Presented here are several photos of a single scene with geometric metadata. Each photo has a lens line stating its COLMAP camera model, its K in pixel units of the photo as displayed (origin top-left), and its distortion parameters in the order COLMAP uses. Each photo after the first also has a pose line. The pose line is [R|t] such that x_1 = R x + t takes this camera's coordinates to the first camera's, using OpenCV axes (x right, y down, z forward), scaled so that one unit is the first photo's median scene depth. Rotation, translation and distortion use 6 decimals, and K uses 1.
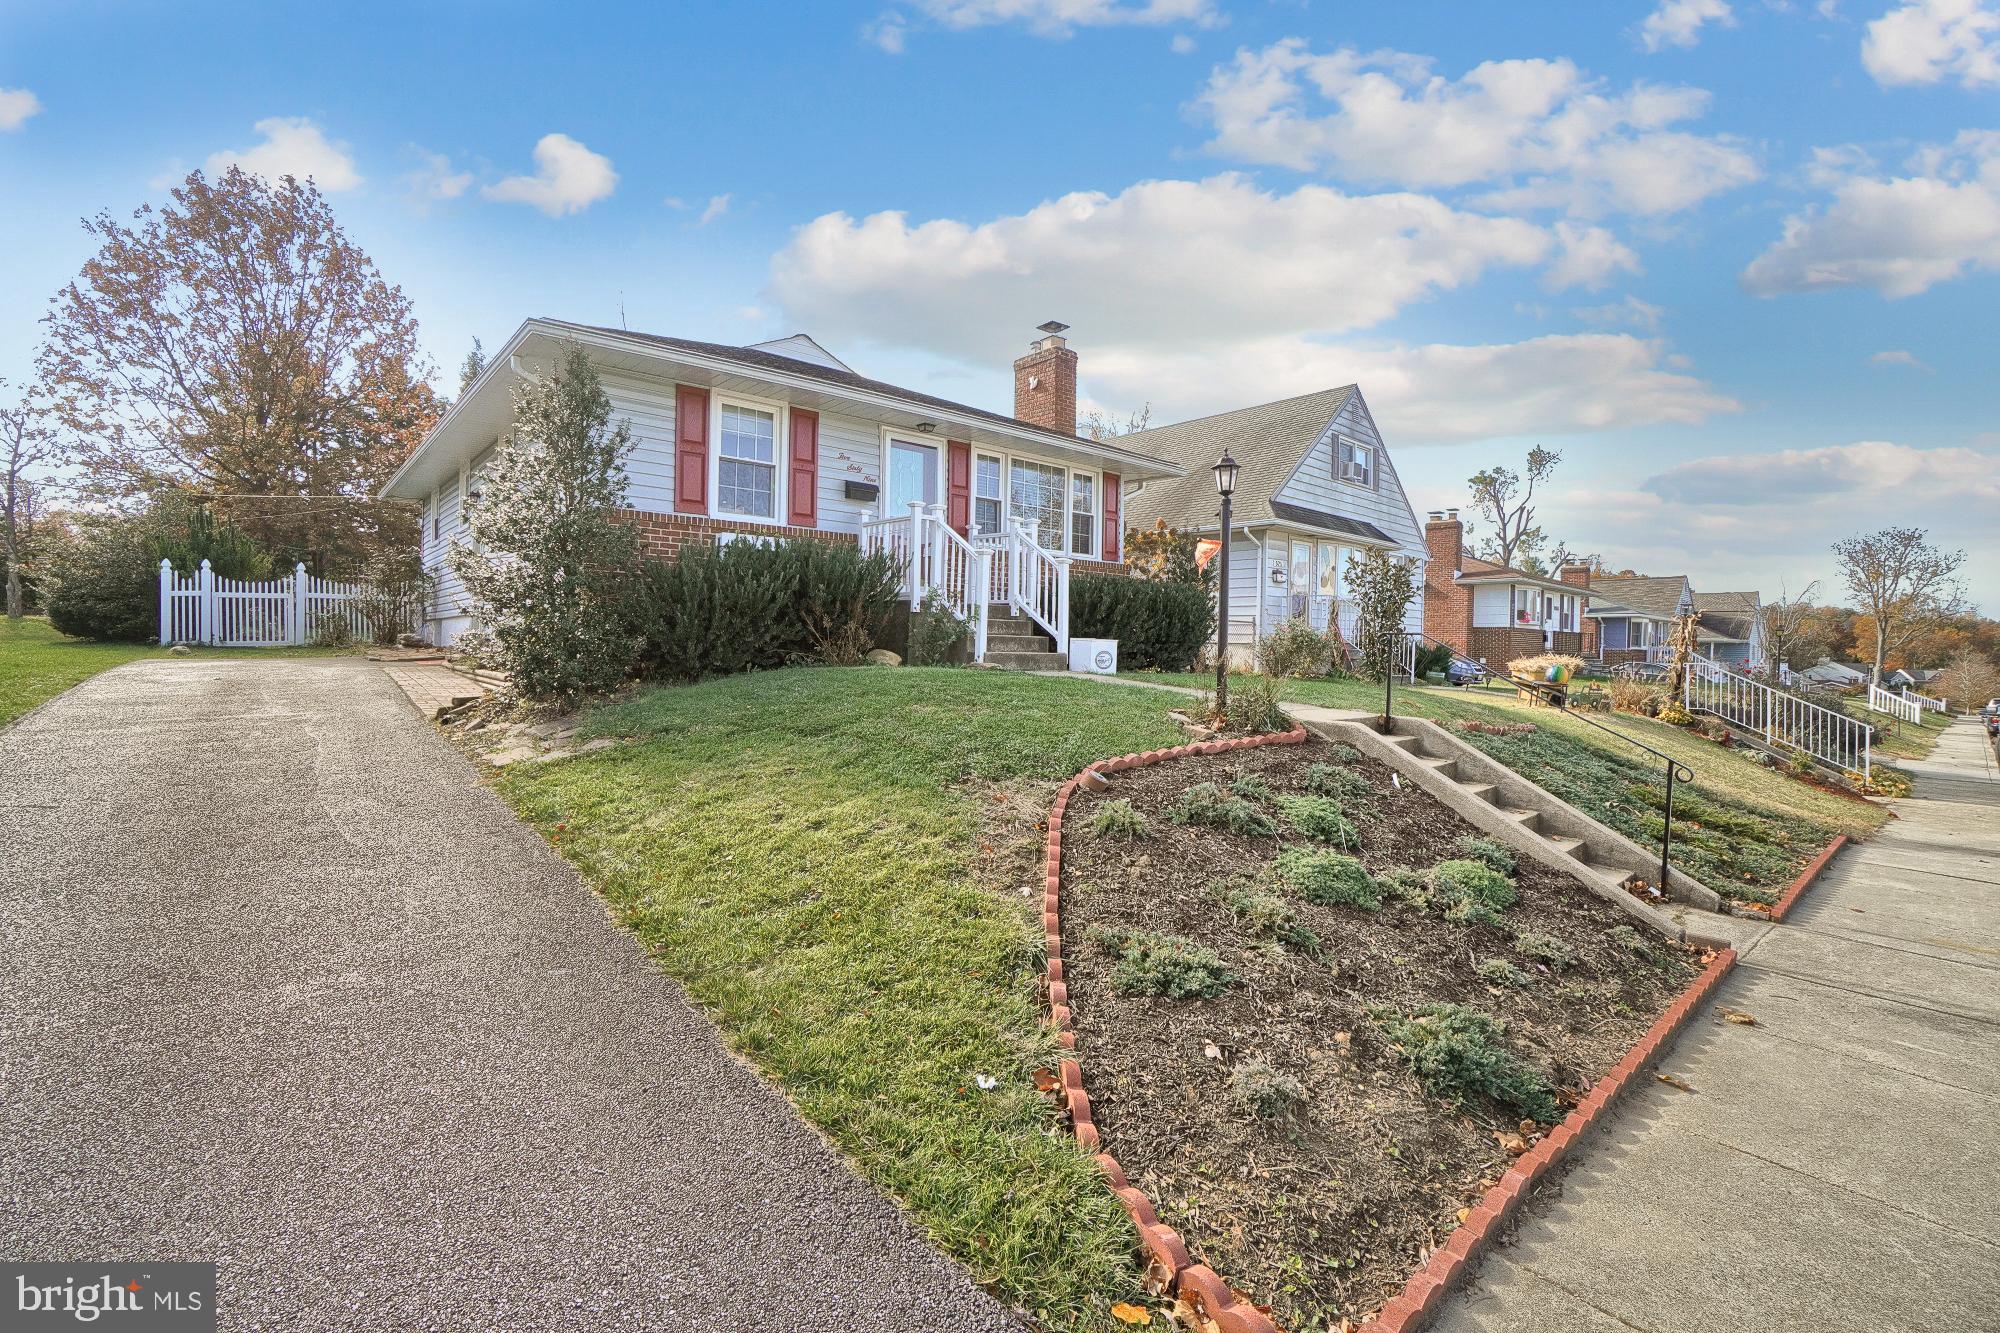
lens RADIAL K [[888.0, 0, 1003.4], [0, 888.0, 662.4], [0, 0, 1]] dist [-0.030562, 0.001435]
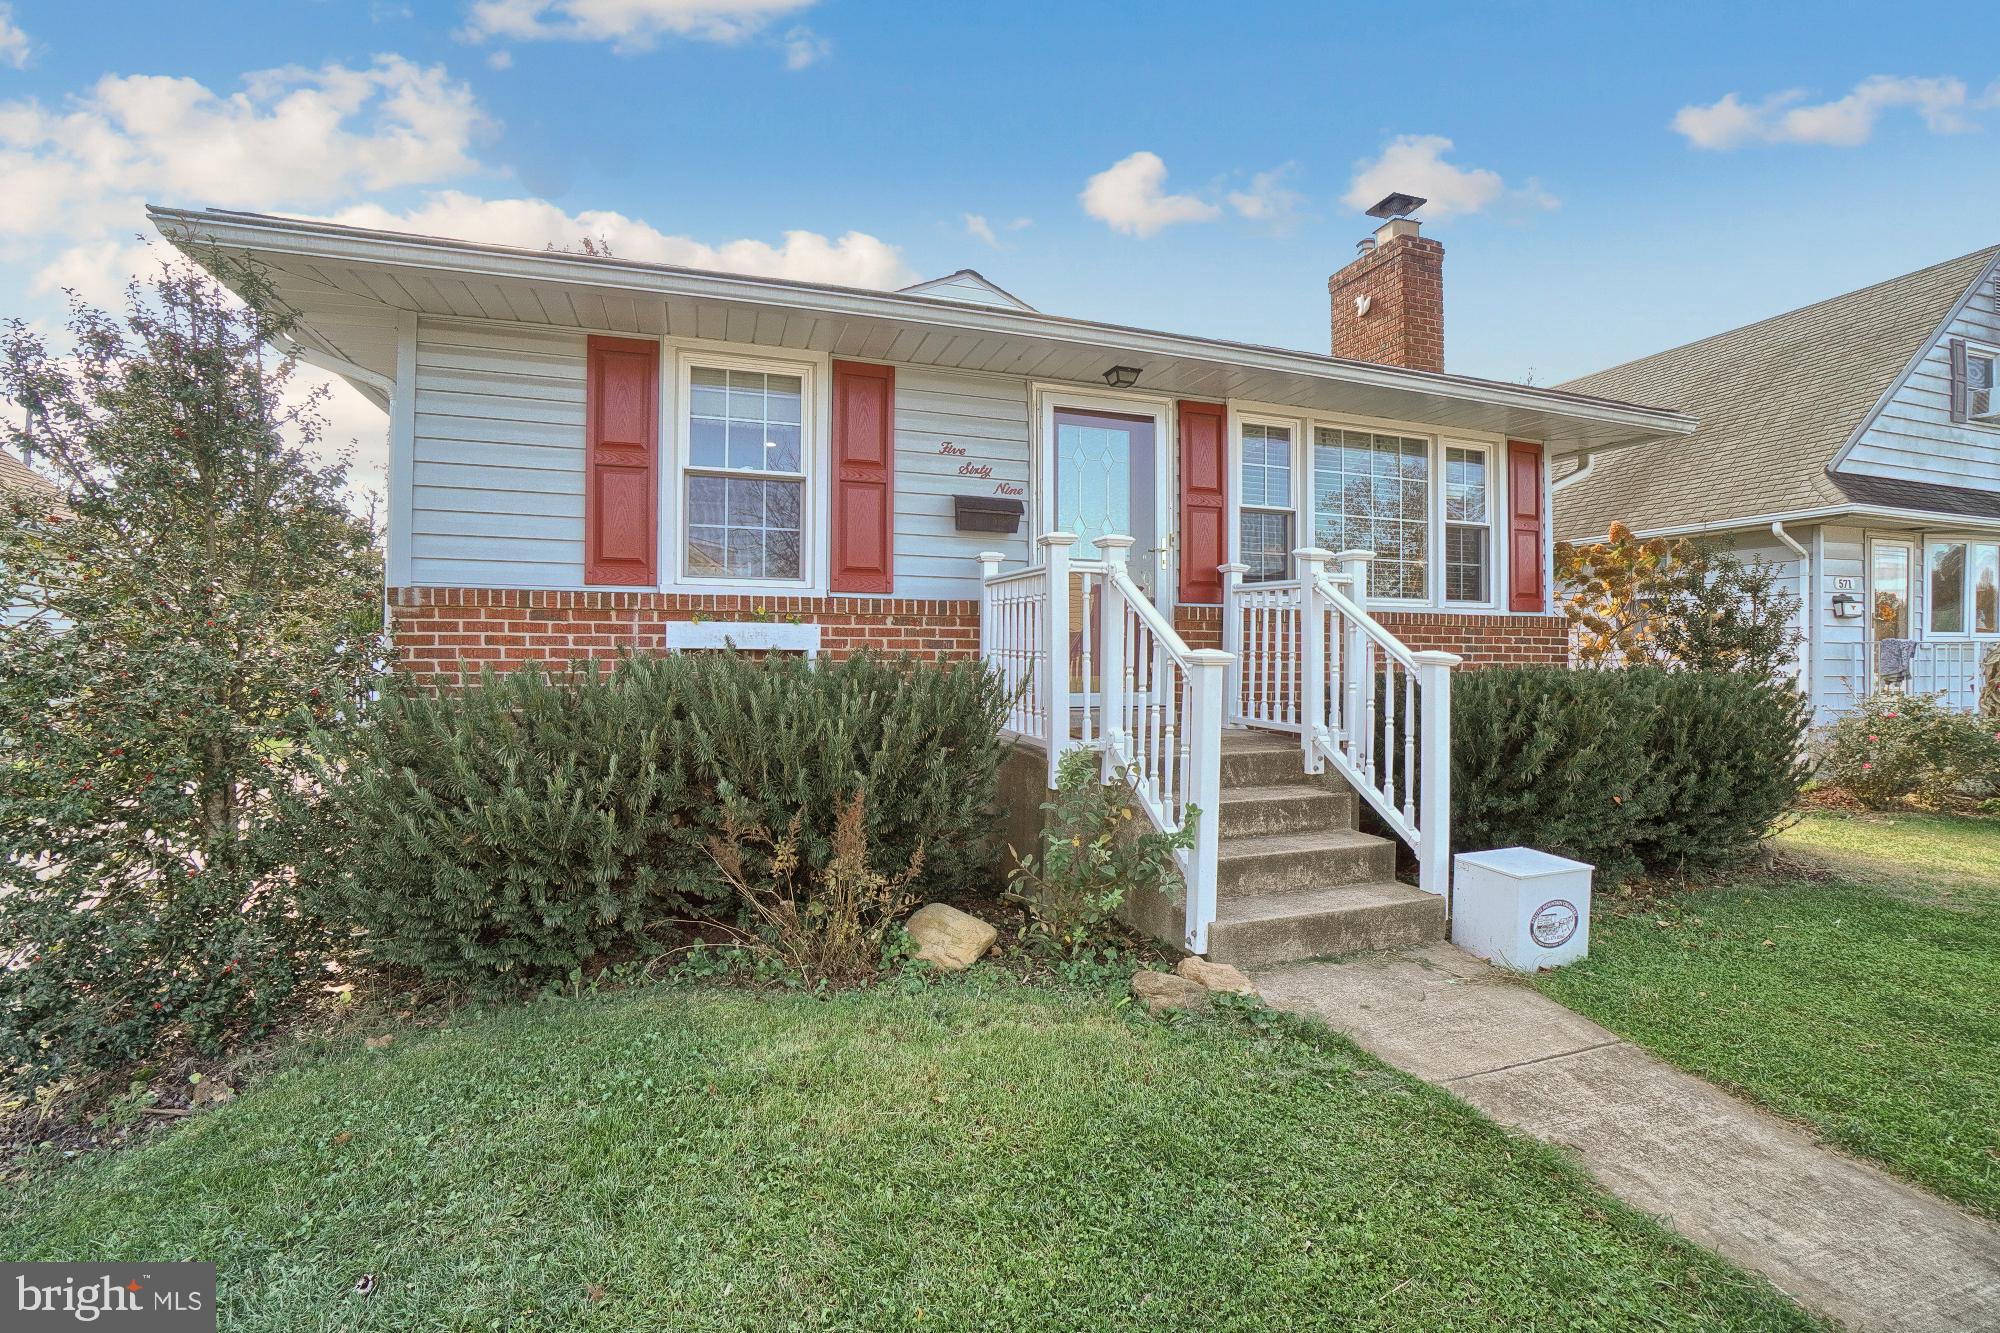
lens RADIAL K [[888.0, 0, 1007.1], [0, 888.0, 648.8], [0, 0, 1]] dist [-0.030562, 0.001435]
pose [[0.931961, -0.015473, -0.362228, 0.029812], [0.006025, 0.999612, -0.027196, -0.099058], [0.362508, 0.023163, 0.931693, 0.514220]]
